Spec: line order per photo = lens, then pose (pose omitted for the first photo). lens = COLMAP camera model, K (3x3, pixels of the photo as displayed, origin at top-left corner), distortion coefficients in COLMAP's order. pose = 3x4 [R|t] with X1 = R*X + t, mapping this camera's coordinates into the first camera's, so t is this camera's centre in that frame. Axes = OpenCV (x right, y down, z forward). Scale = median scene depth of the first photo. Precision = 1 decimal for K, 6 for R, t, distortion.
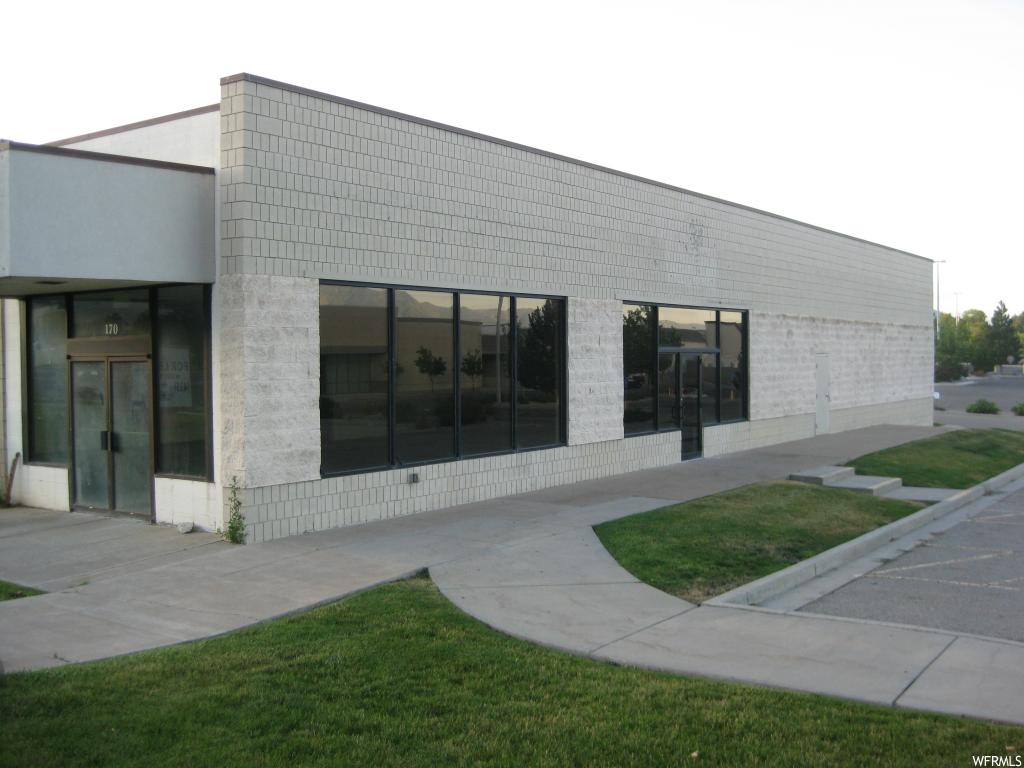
lens RADIAL K [[1123.3, 0, 513.4], [0, 1123.3, 374.0], [0, 0, 1]] dist [-0.173634, 0.123607]
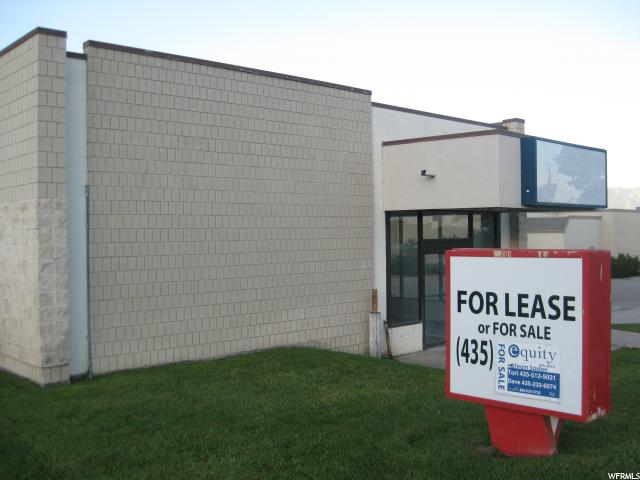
lens RADIAL K [[702.1, 0, 320.9], [0, 702.1, 233.8], [0, 0, 1]] dist [-0.173634, 0.123607]
pose [[0.202318, 0.012747, 0.979237, -1.404210], [0.030668, 0.999342, -0.019346, -0.024919], [-0.978840, 0.033946, 0.201794, 0.936973]]
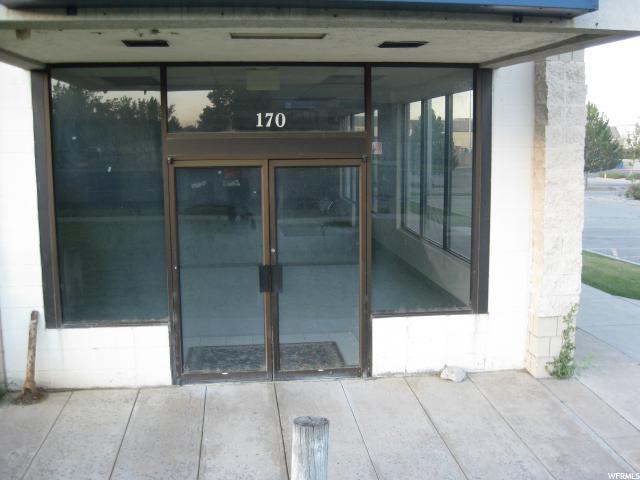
lens RADIAL K [[702.1, 0, 320.9], [0, 702.1, 233.8], [0, 0, 1]] dist [-0.173634, 0.123607]
pose [[0.748502, -0.082945, 0.657925, -0.616987], [0.009087, 0.993336, 0.114892, -0.019111], [-0.663071, -0.080019, 0.744268, 0.619266]]
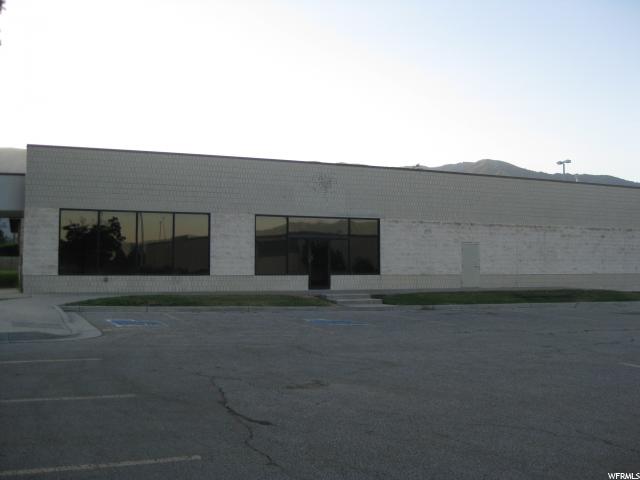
lens RADIAL K [[702.1, 0, 320.9], [0, 702.1, 233.8], [0, 0, 1]] dist [-0.173634, 0.123607]
pose [[0.859874, -0.023509, -0.509965, 1.228160], [-0.012520, 0.997668, -0.067102, 0.087798], [0.510353, 0.064084, 0.857574, -0.192380]]
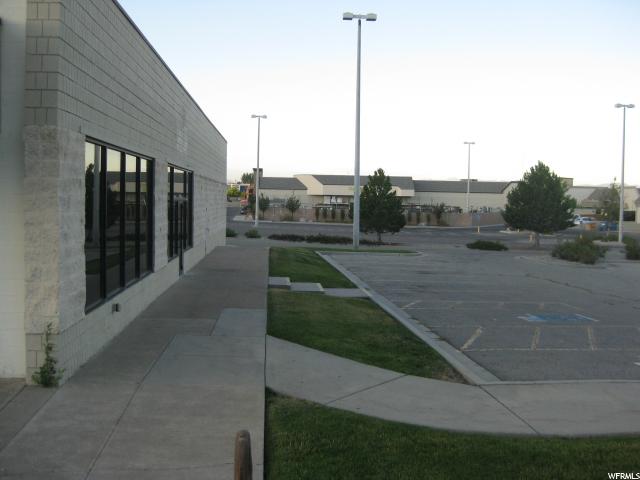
lens RADIAL K [[702.1, 0, 320.9], [0, 702.1, 233.8], [0, 0, 1]] dist [-0.173634, 0.123607]
pose [[0.778915, -0.011066, 0.627032, -0.376744], [-0.011443, 0.999427, 0.031852, -0.011135], [-0.627025, -0.031985, 0.778342, 0.294340]]
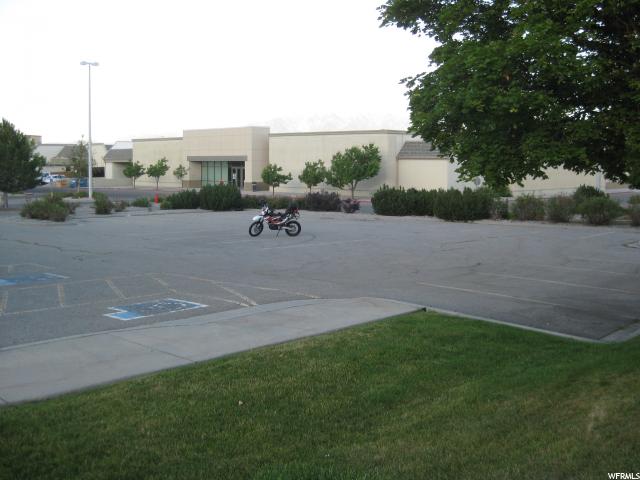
lens RADIAL K [[702.1, 0, 320.9], [0, 702.1, 233.8], [0, 0, 1]] dist [-0.173634, 0.123607]
pose [[0.158059, -0.093694, 0.982974, -0.362661], [0.010811, 0.995593, 0.093159, -0.010854], [-0.987371, -0.004097, 0.158375, 0.285664]]
